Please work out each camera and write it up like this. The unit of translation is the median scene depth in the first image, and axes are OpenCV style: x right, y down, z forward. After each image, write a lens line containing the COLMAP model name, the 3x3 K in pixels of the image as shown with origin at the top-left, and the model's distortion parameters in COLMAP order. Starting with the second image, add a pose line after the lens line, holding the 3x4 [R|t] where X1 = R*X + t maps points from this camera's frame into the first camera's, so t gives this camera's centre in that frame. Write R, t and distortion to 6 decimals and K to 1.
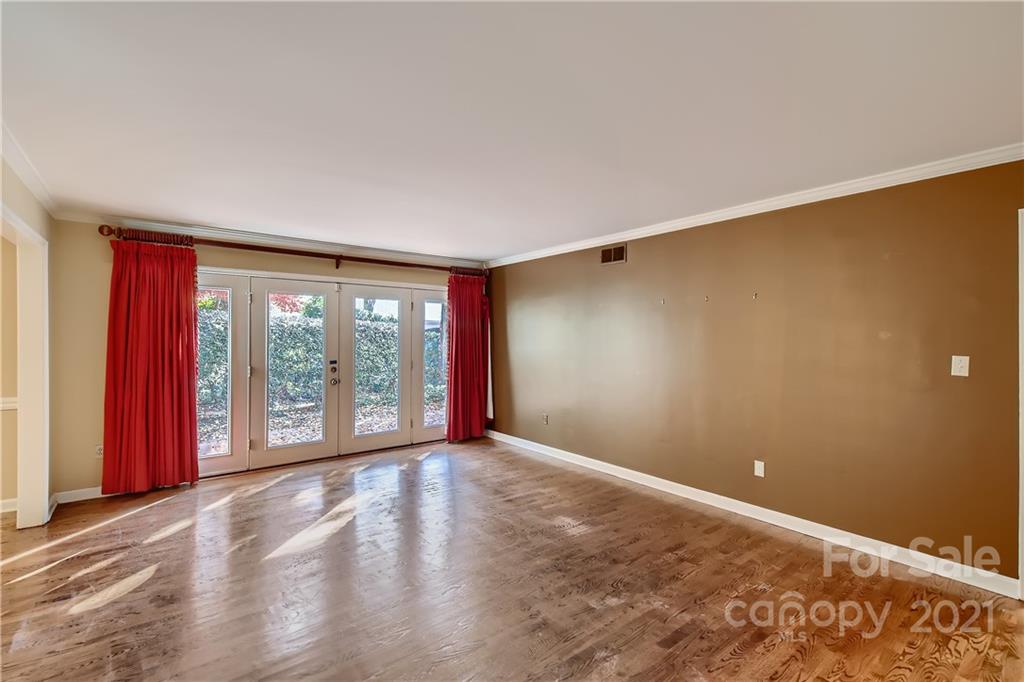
lens RADIAL K [[457.5, 0, 505.3], [0, 457.5, 341.4], [0, 0, 1]] dist [0.012665, -0.001344]
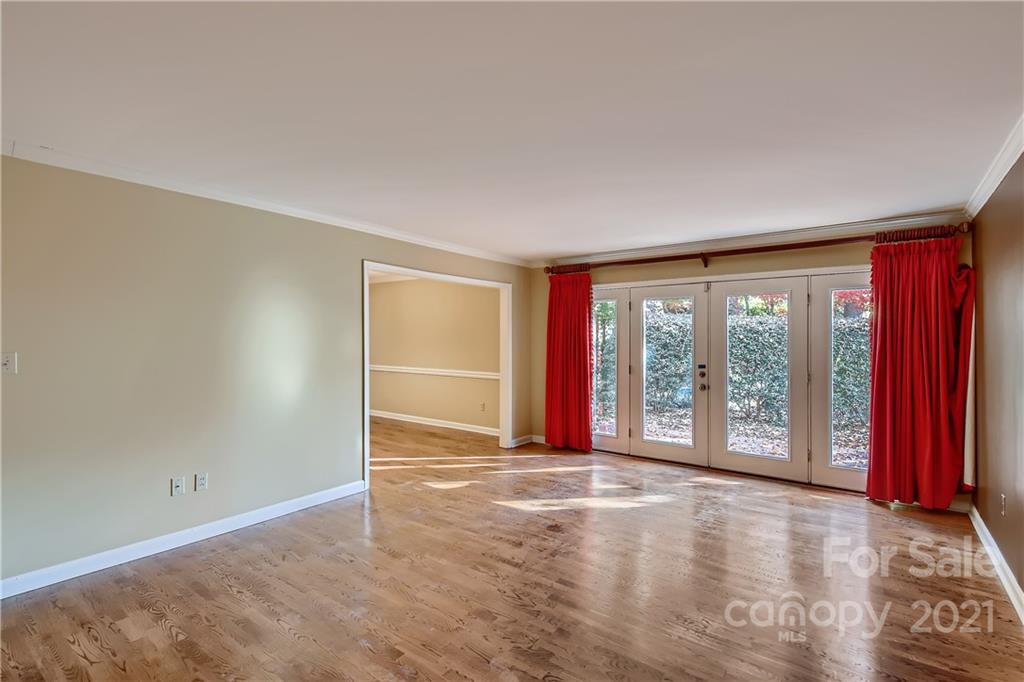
lens RADIAL K [[478.1, 0, 513.6], [0, 478.1, 335.7], [0, 0, 1]] dist [0.010547, -0.005051]
pose [[0.255720, -0.006717, -0.966728, 0.586082], [-0.010816, 0.999893, -0.009808, -0.005368], [0.966690, 0.012964, 0.255620, 0.447638]]
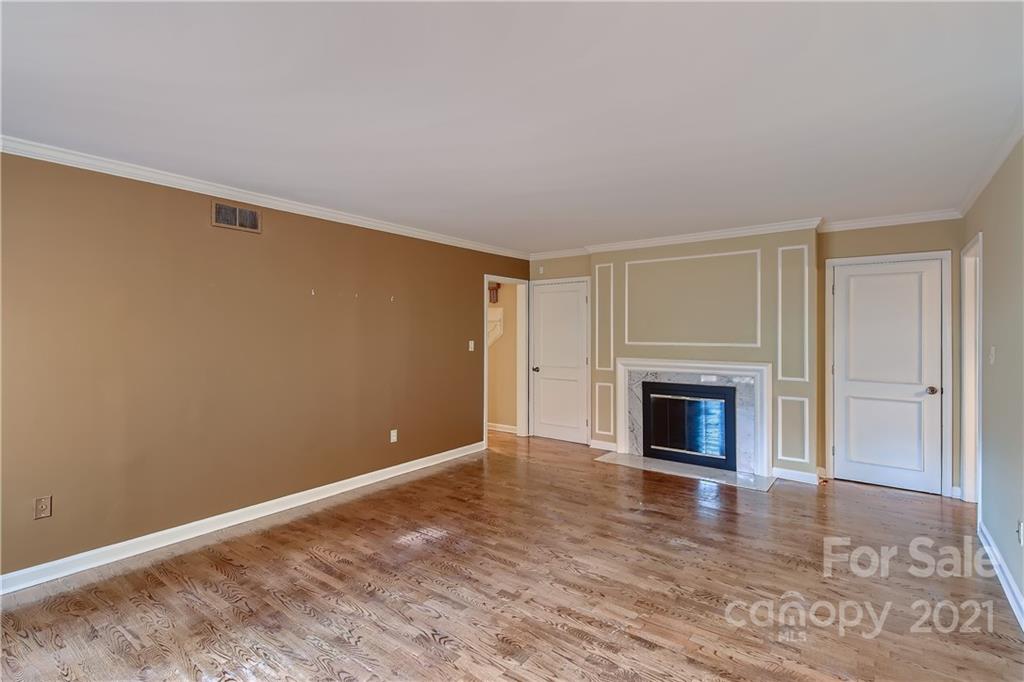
lens RADIAL K [[478.1, 0, 524.8], [0, 478.1, 334.0], [0, 0, 1]] dist [0.010547, -0.005051]
pose [[-0.280541, -0.009246, 0.959798, -0.667388], [0.008528, 0.999890, 0.012125, -0.012959], [-0.959804, 0.011587, -0.280431, 0.847661]]
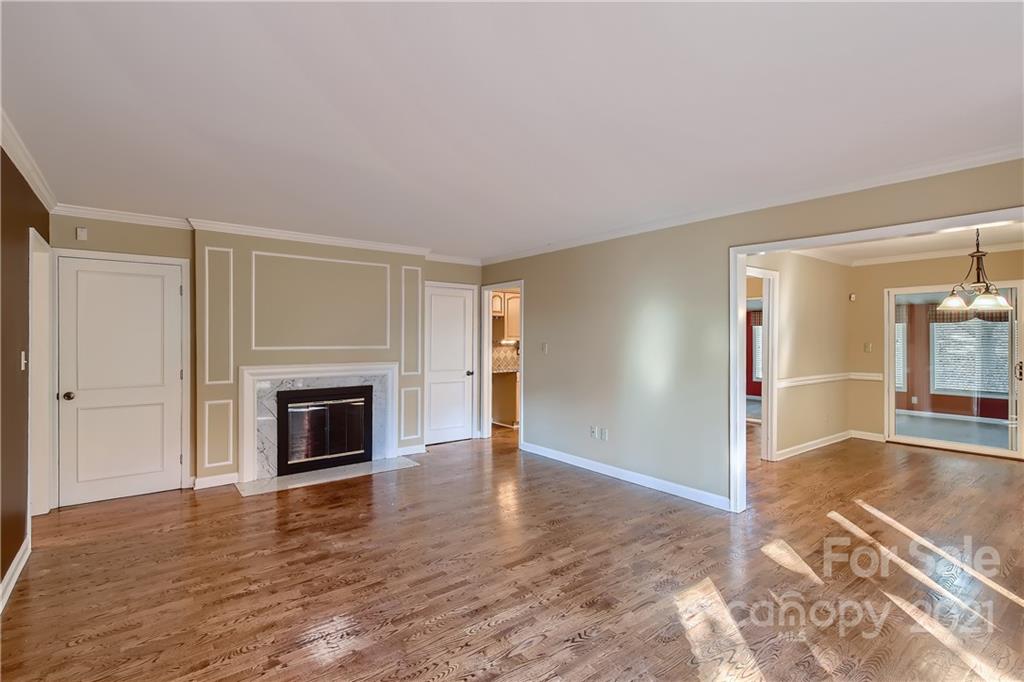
lens RADIAL K [[478.1, 0, 506.0], [0, 478.1, 339.4], [0, 0, 1]] dist [0.010547, -0.005051]
pose [[-0.999946, -0.009150, 0.004892, -0.076843], [-0.009060, 0.999795, 0.018117, -0.015679], [-0.005057, 0.018072, -0.999824, 1.306585]]
